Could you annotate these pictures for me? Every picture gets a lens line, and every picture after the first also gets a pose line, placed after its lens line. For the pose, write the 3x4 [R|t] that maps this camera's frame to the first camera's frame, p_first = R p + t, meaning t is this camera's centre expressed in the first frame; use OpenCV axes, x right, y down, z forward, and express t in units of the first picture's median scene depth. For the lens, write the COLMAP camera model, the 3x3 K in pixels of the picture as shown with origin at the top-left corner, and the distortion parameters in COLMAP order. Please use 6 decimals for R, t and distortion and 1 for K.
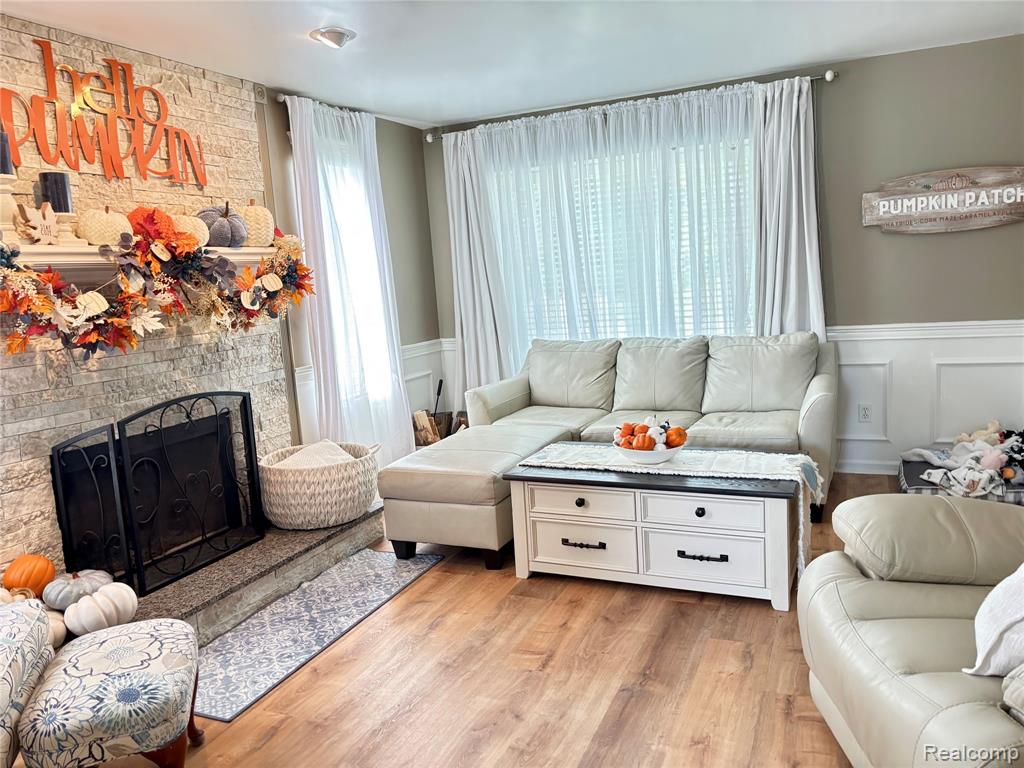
lens RADIAL K [[733.0, 0, 512.0], [0, 733.0, 384.0], [0, 0, 1]] dist [0.041736, -0.035385]
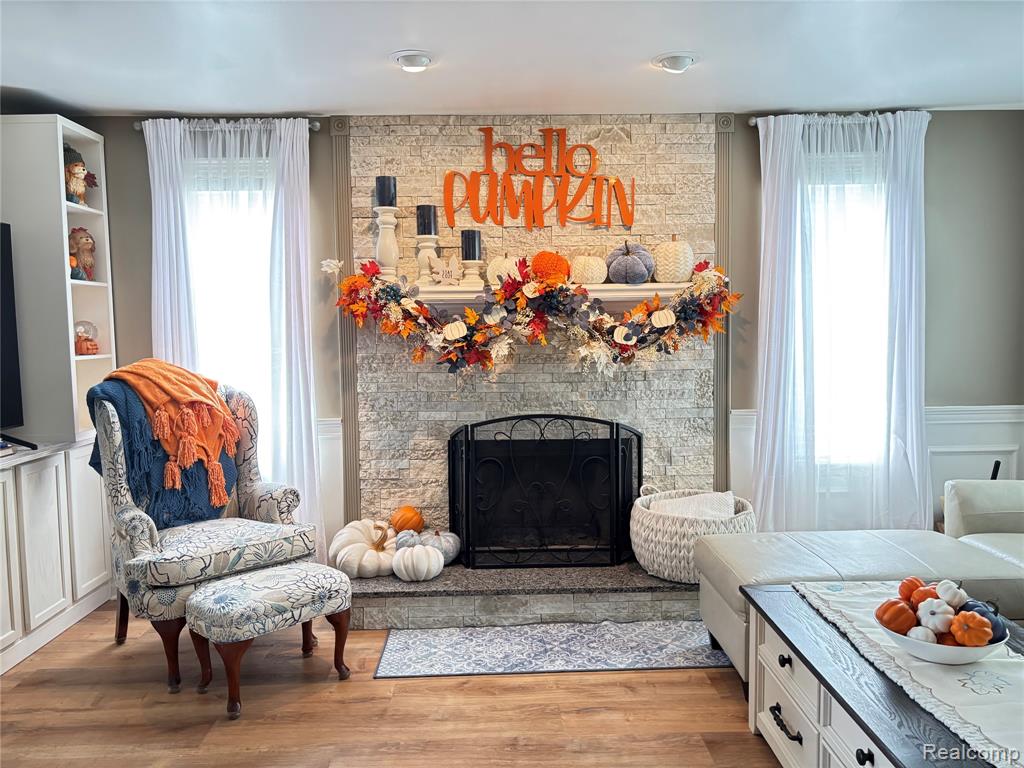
lens RADIAL K [[751.4, 0, 512.0], [0, 751.4, 384.0], [0, 0, 1]] dist [0.084693, -0.131610]
pose [[0.473206, 0.130688, -0.871204, 0.540460], [-0.150287, 0.986414, 0.066340, -0.100250], [0.868038, 0.099538, 0.486418, 0.386451]]
